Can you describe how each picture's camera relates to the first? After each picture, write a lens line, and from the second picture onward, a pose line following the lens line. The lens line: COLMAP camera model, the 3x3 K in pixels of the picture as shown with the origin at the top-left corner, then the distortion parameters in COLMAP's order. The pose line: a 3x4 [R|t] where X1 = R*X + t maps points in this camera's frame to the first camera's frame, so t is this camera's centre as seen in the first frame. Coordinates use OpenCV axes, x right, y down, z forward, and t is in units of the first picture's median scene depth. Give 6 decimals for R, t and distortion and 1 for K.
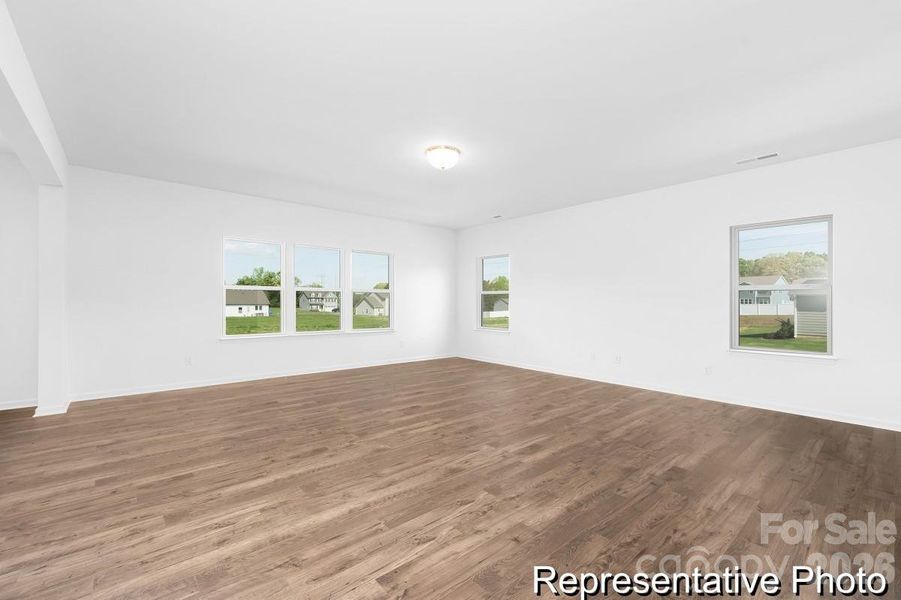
lens RADIAL K [[381.3, 0, 447.8], [0, 381.3, 301.1], [0, 0, 1]] dist [0.001389, -0.000008]
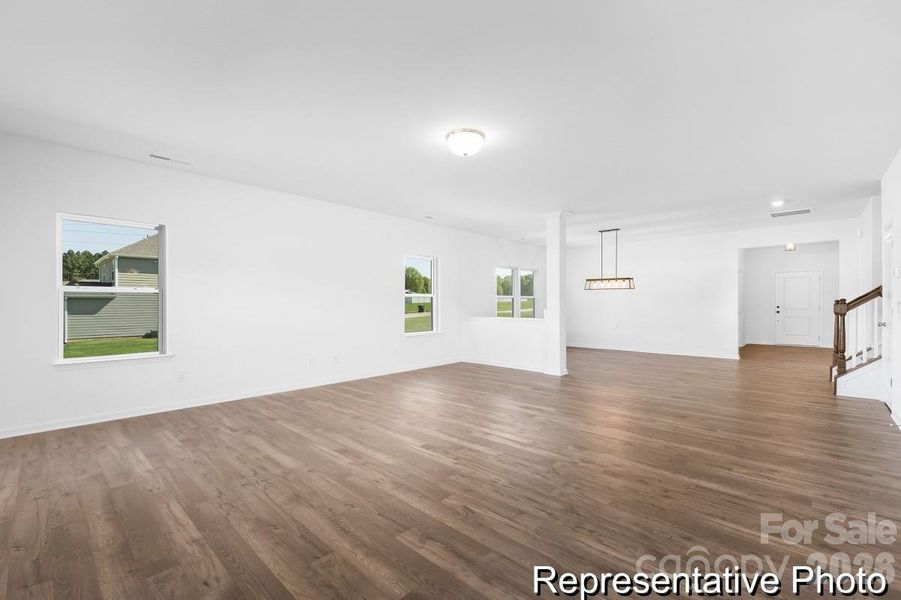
lens RADIAL K [[381.3, 0, 448.0], [0, 381.3, 301.3], [0, 0, 1]] dist [0.001389, -0.000008]
pose [[-0.101992, -0.002675, 0.994782, -1.276025], [-0.005097, 0.999985, 0.002166, -0.014931], [-0.994772, -0.004850, -0.102004, 1.589421]]
